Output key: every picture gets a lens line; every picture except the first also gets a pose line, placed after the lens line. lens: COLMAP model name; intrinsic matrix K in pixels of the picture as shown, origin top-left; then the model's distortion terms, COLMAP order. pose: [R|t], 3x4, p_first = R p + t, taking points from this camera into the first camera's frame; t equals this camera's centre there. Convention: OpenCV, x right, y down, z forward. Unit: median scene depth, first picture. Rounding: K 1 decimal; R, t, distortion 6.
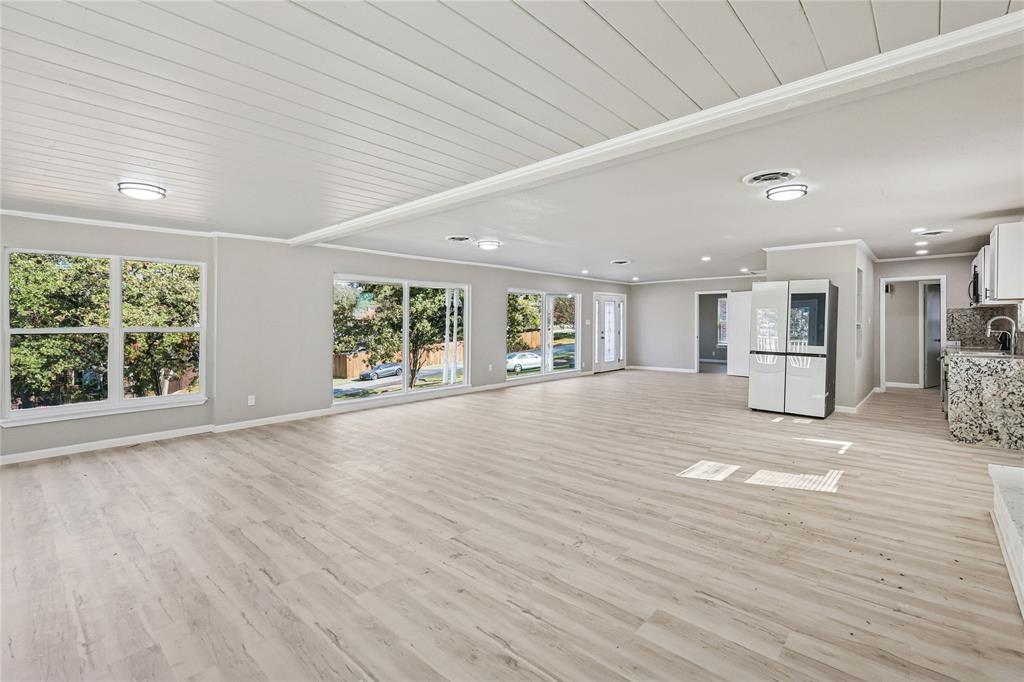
lens RADIAL K [[456.1, 0, 510.0], [0, 456.1, 335.6], [0, 0, 1]] dist [0.002397, -0.000691]
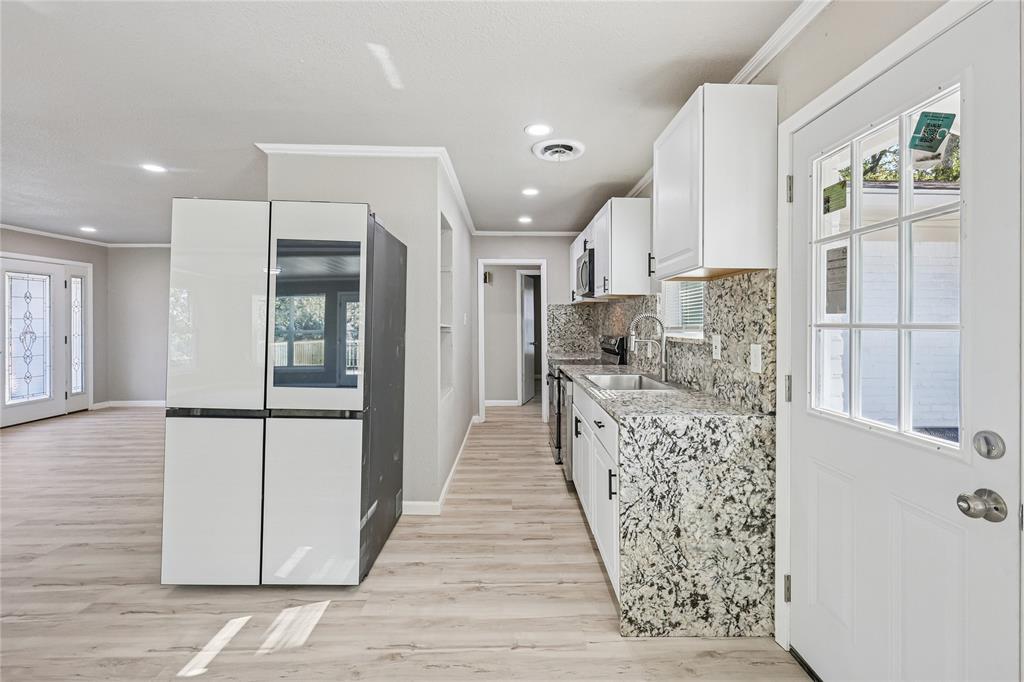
lens RADIAL K [[456.1, 0, 524.8], [0, 456.1, 317.2], [0, 0, 1]] dist [0.002397, -0.000691]
pose [[0.710919, 0.013155, 0.703151, 0.904385], [0.011034, 0.999493, -0.029855, -0.035315], [-0.703187, 0.028983, 0.710414, 1.111471]]
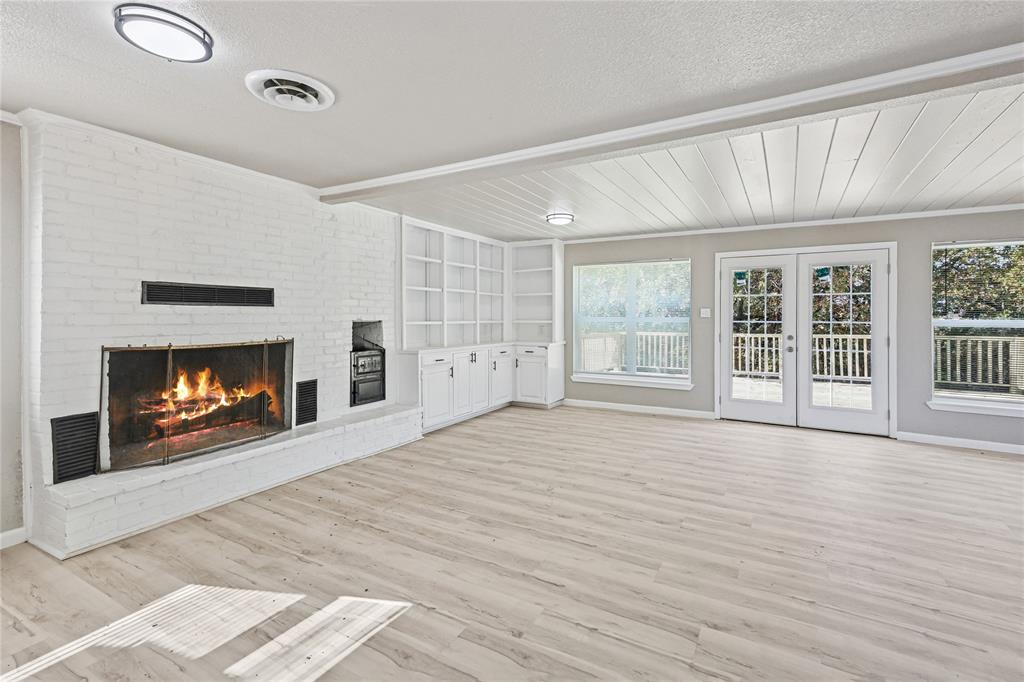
lens RADIAL K [[466.0, 0, 525.0], [0, 466.0, 319.3], [0, 0, 1]] dist [0.027073, 0.001349]
pose [[-0.970798, 0.008461, -0.239748, 0.420073], [0.000155, 0.999400, 0.034643, -0.052427], [0.239897, 0.033594, -0.970217, 1.778951]]
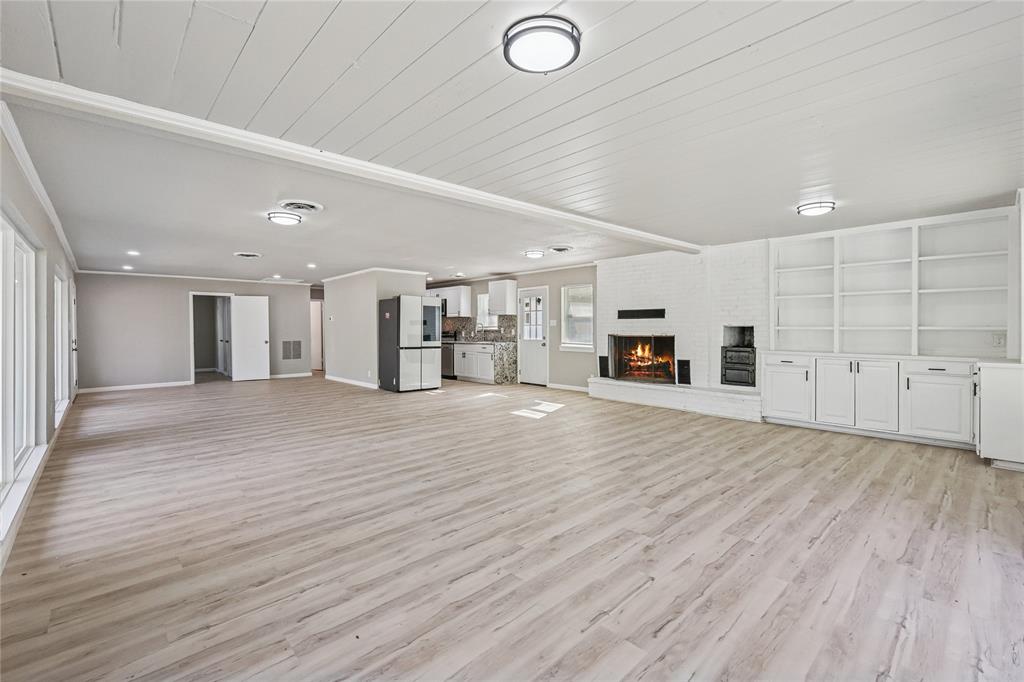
lens RADIAL K [[456.1, 0, 514.2], [0, 456.1, 337.0], [0, 0, 1]] dist [0.002397, -0.000691]
pose [[0.074776, -0.018786, 0.997023, -1.428066], [0.031664, 0.999363, 0.016456, -0.013536], [-0.996698, 0.030340, 0.075323, 1.088105]]
